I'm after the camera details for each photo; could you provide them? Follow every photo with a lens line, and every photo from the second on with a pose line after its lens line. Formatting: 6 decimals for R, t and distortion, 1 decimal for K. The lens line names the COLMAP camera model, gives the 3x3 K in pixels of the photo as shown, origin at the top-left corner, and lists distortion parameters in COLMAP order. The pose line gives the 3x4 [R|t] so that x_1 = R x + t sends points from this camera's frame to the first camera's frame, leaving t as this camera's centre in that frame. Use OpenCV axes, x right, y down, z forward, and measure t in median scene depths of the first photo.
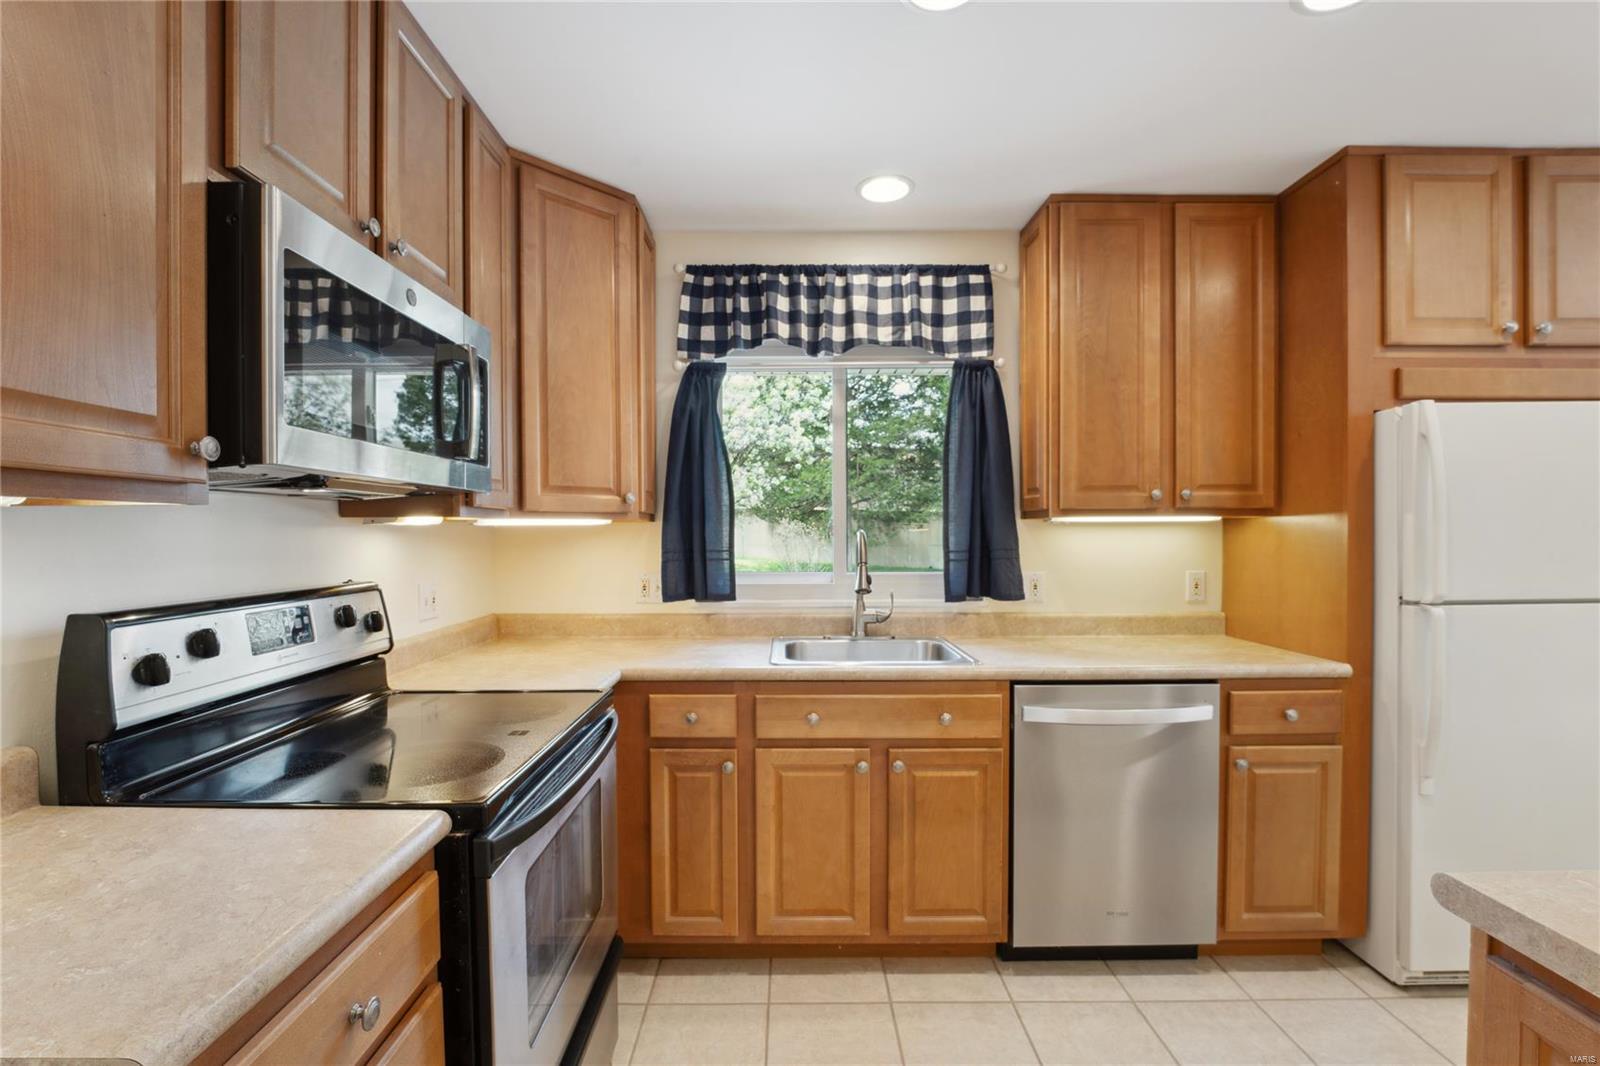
lens RADIAL K [[717.2, 0, 803.7], [0, 717.2, 542.7], [0, 0, 1]] dist [-0.011996, 0.000207]
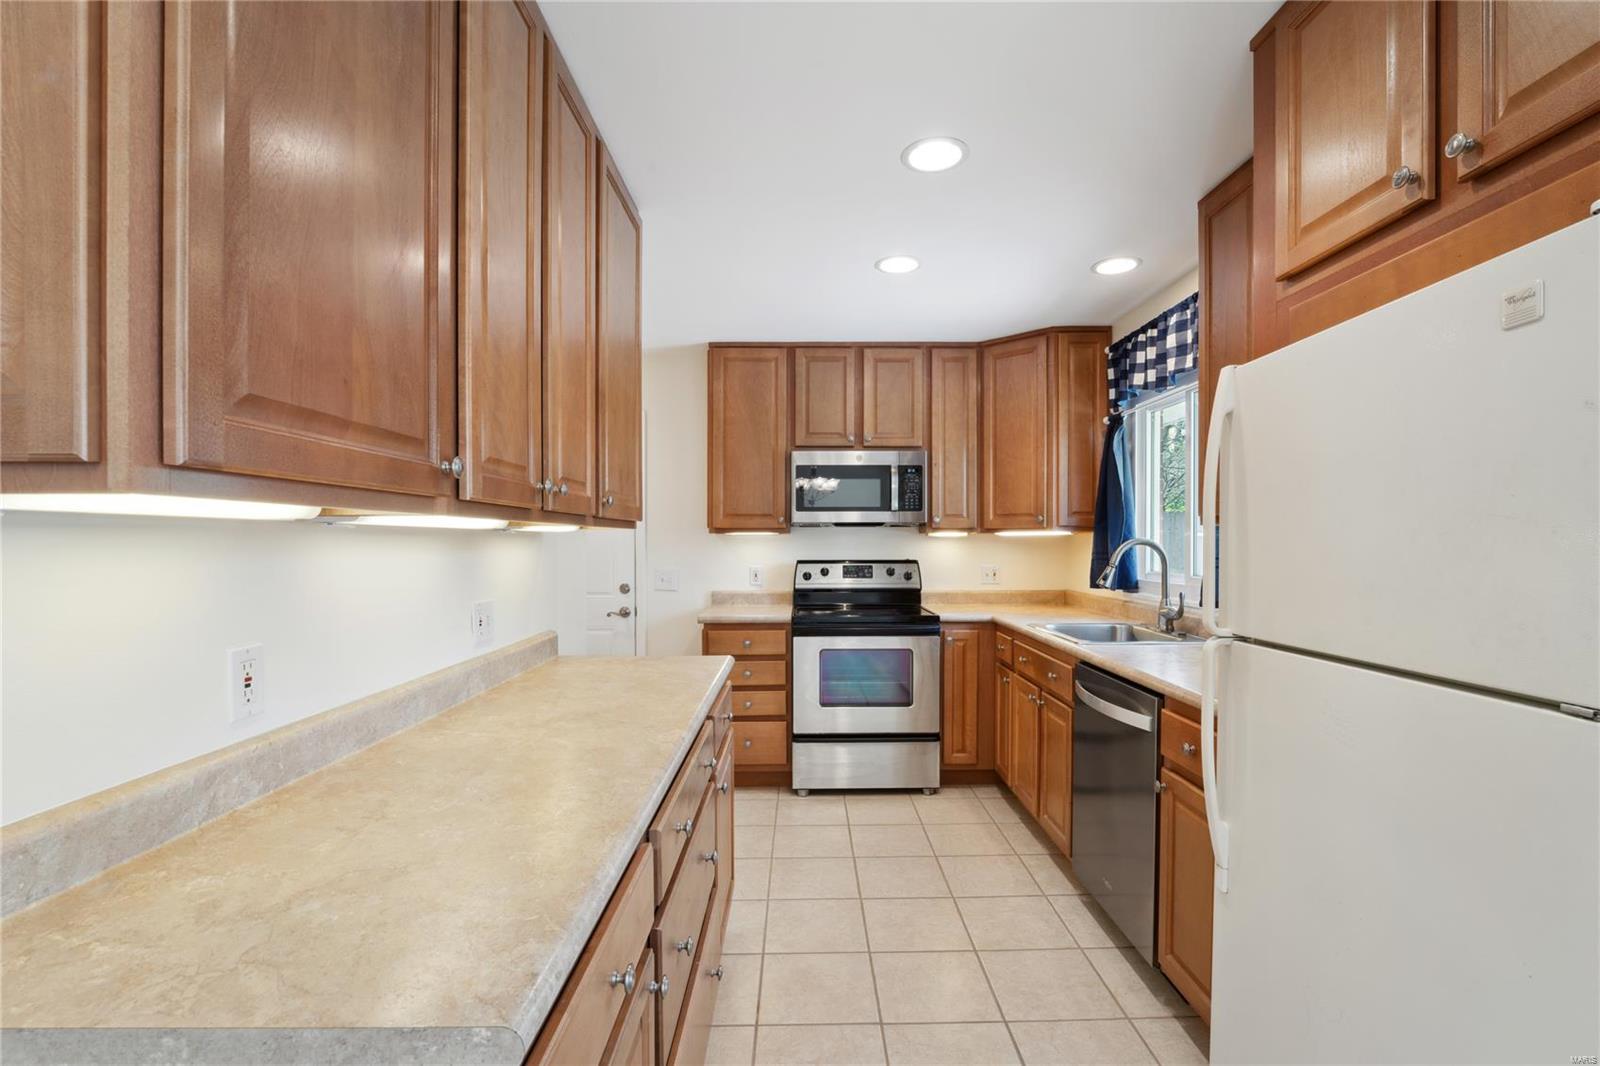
lens RADIAL K [[717.2, 0, 803.7], [0, 717.2, 542.7], [0, 0, 1]] dist [-0.011996, 0.000207]
pose [[-0.000214, 0.005173, -0.999987, 1.324689], [-0.014923, 0.999875, 0.005176, -0.007795], [0.999889, 0.014924, -0.000136, 0.447793]]
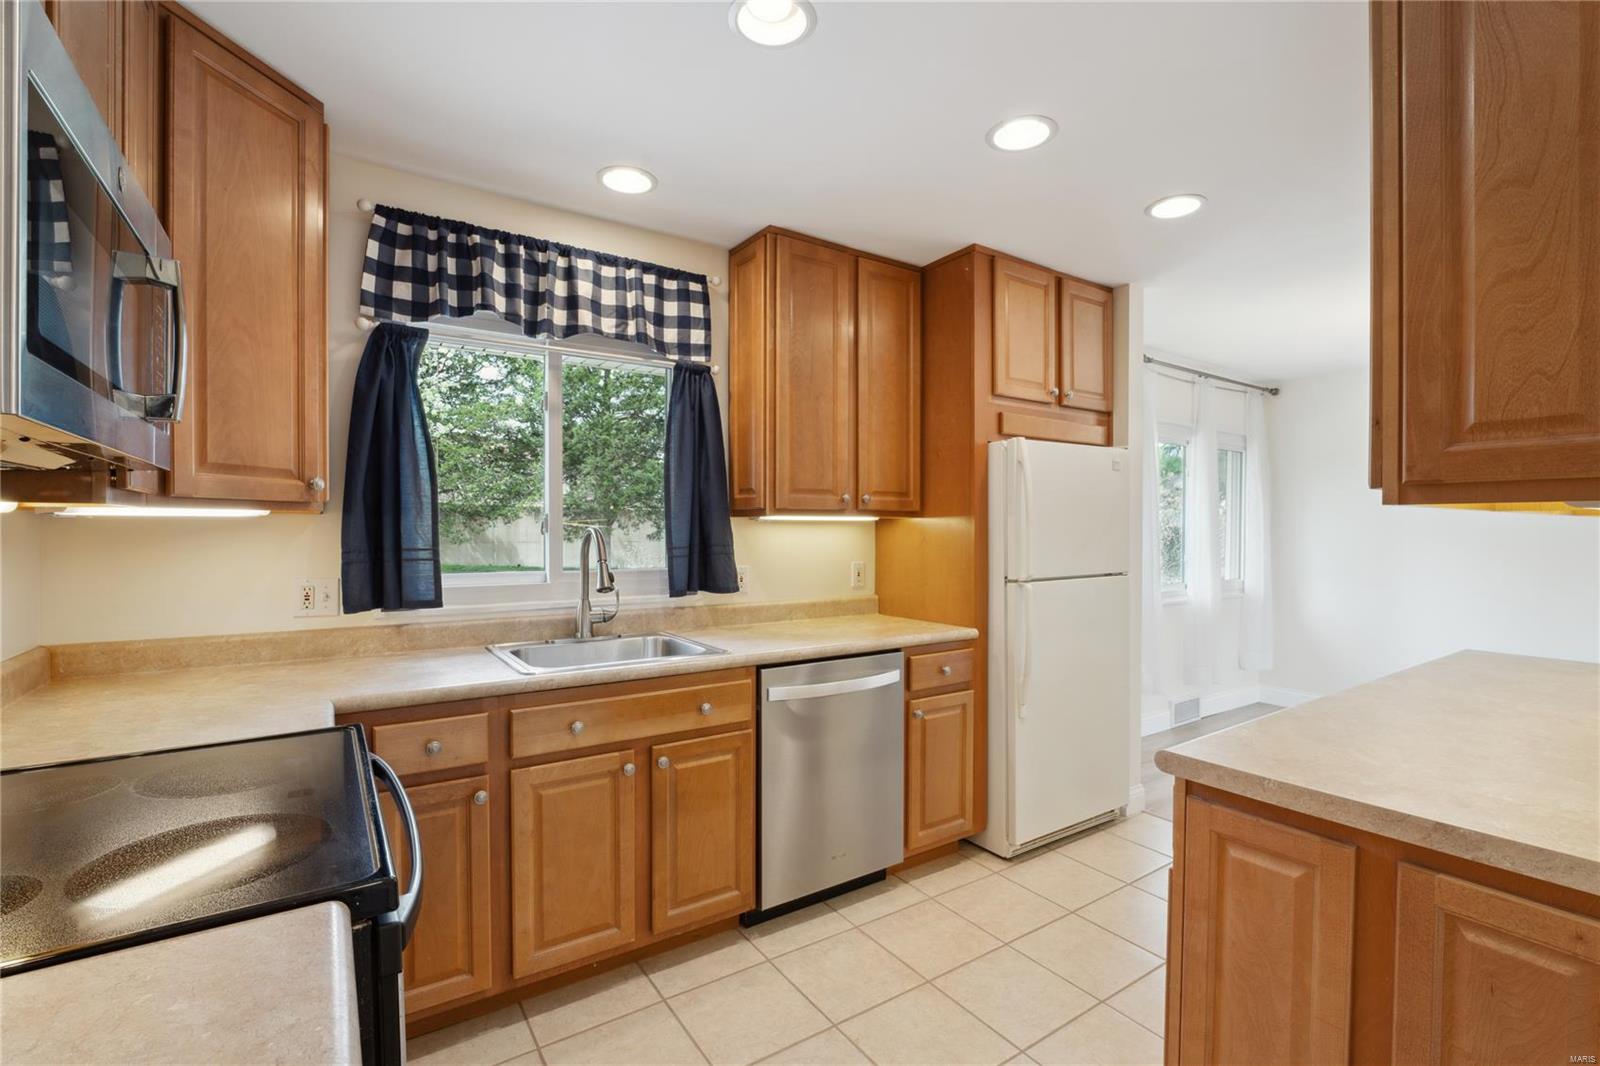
lens RADIAL K [[715.1, 0, 816.6], [0, 715.1, 533.0], [0, 0, 1]] dist [-0.010831, -0.000136]
pose [[0.830291, 0.001748, 0.557327, -0.210347], [0.002969, 0.999967, -0.007560, -0.000259], [-0.557322, 0.007931, 0.830259, 0.041316]]
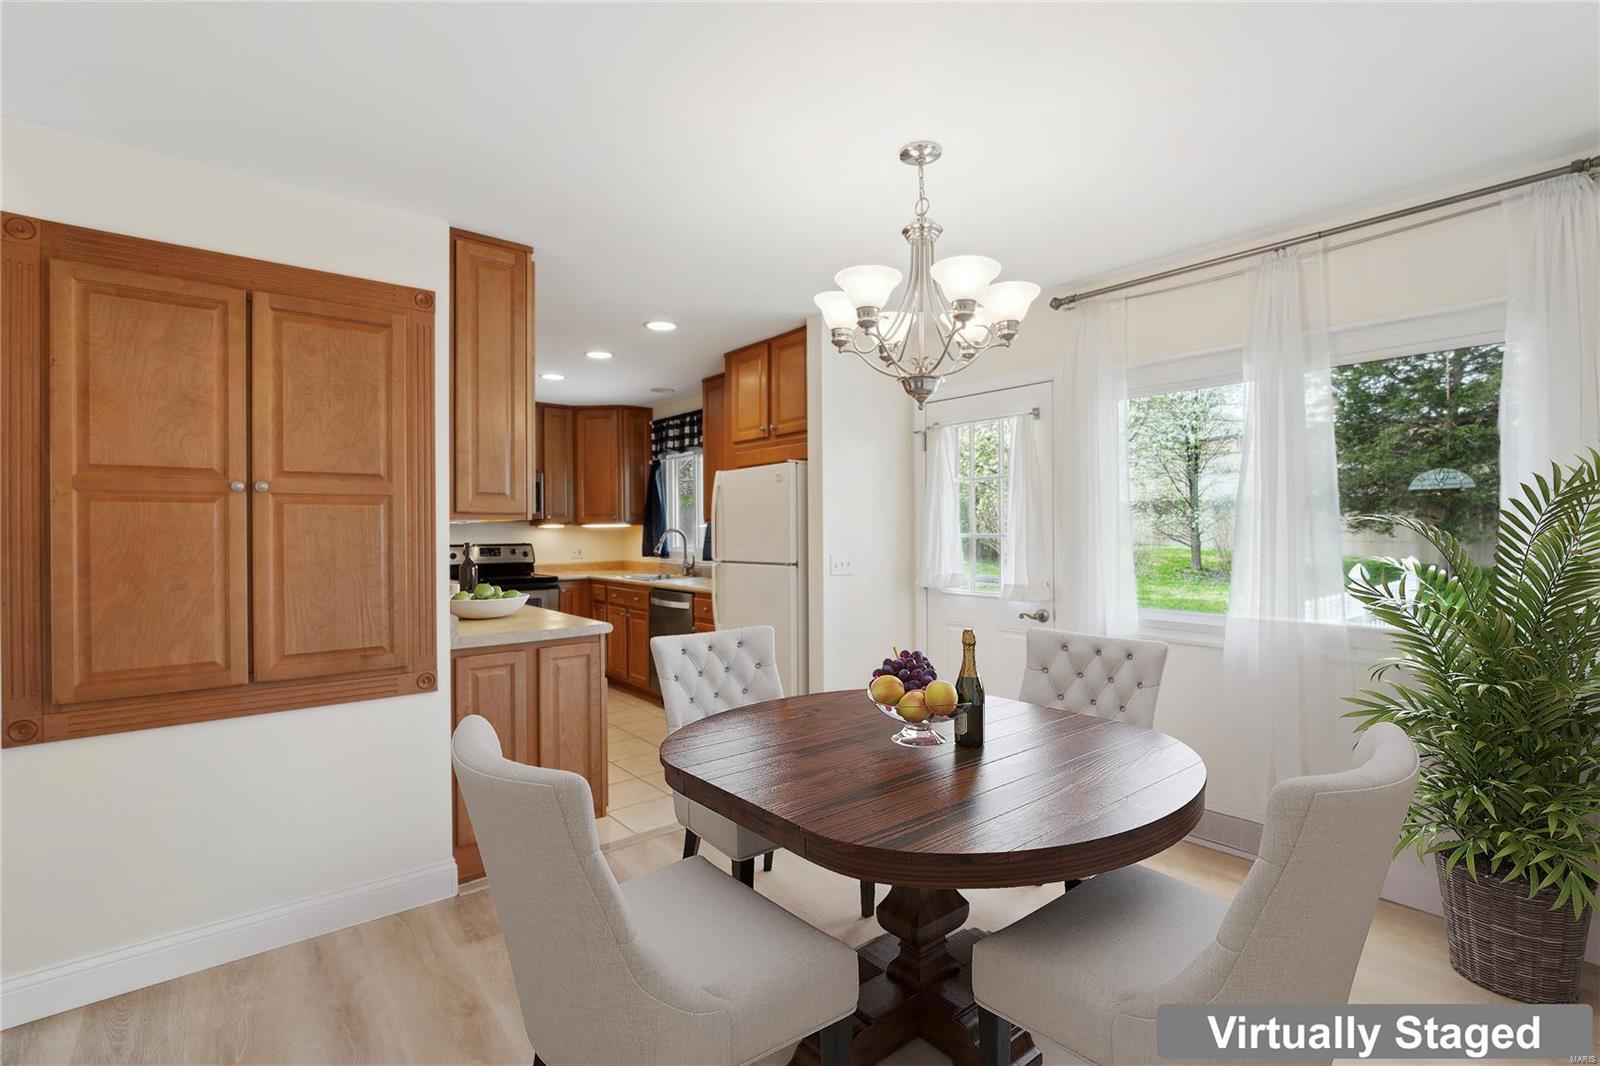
lens RADIAL K [[717.2, 0, 803.7], [0, 717.2, 542.7], [0, 0, 1]] dist [-0.011996, 0.000207]
pose [[0.633749, 0.013090, -0.773428, 2.245051], [-0.007769, 0.999914, 0.010558, 0.000989], [0.773500, -0.000682, 0.633796, -0.167948]]
